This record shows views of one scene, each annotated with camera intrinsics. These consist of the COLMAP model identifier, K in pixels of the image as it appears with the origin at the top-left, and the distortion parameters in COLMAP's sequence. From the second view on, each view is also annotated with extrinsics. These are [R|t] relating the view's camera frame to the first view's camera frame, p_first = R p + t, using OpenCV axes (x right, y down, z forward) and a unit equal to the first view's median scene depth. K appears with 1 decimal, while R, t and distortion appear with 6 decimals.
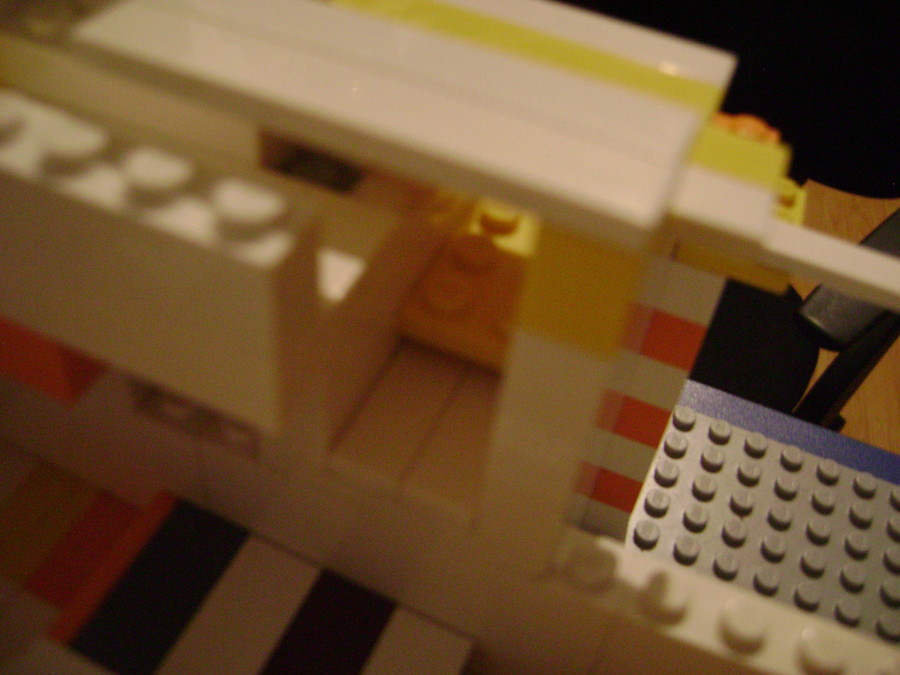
lens RADIAL K [[941.0, 0, 450.0], [0, 941.0, 337.5], [0, 0, 1]] dist [-0.161715, 0.099929]
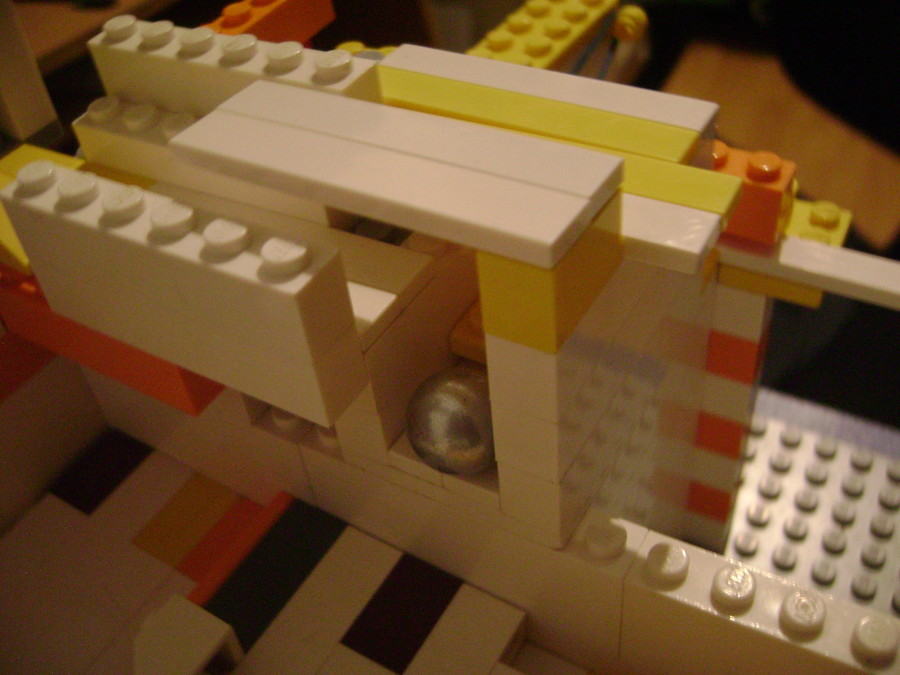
lens RADIAL K [[941.0, 0, 450.0], [0, 941.0, 337.5], [0, 0, 1]] dist [-0.161715, 0.099929]
pose [[0.972879, -0.051488, -0.225510, 0.219714], [0.037600, 0.997147, -0.065458, 0.054481], [0.228237, 0.055204, 0.972039, -0.191760]]
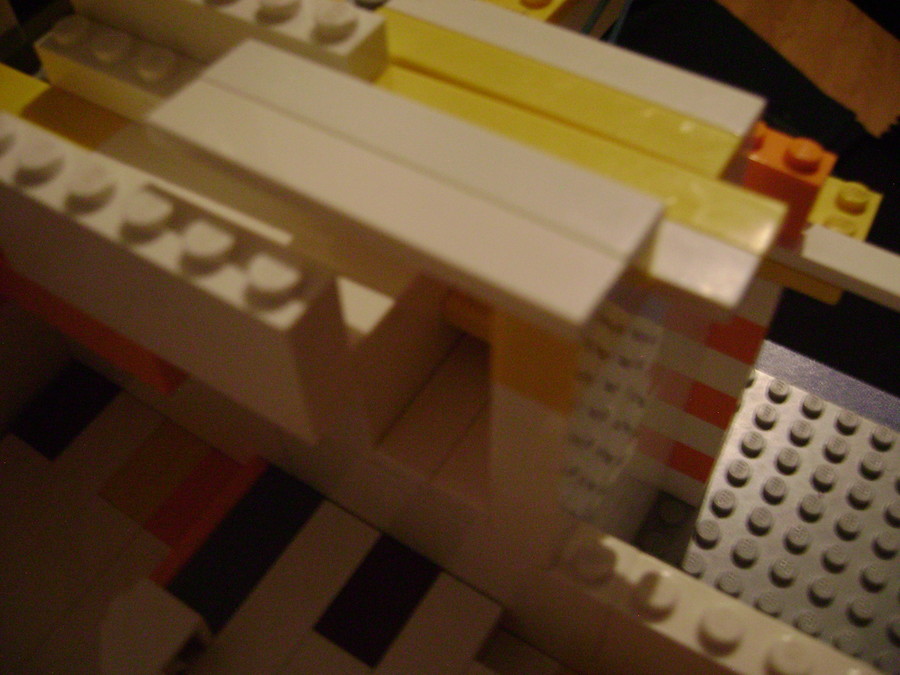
lens RADIAL K [[938.8, 0, 465.3], [0, 938.8, 327.4], [0, 0, 1]] dist [-0.116978, 0.034297]
pose [[0.982399, 0.050935, -0.179713, 0.171313], [-0.033399, 0.994498, 0.099292, -0.135261], [0.183782, -0.091542, 0.978695, -0.113987]]
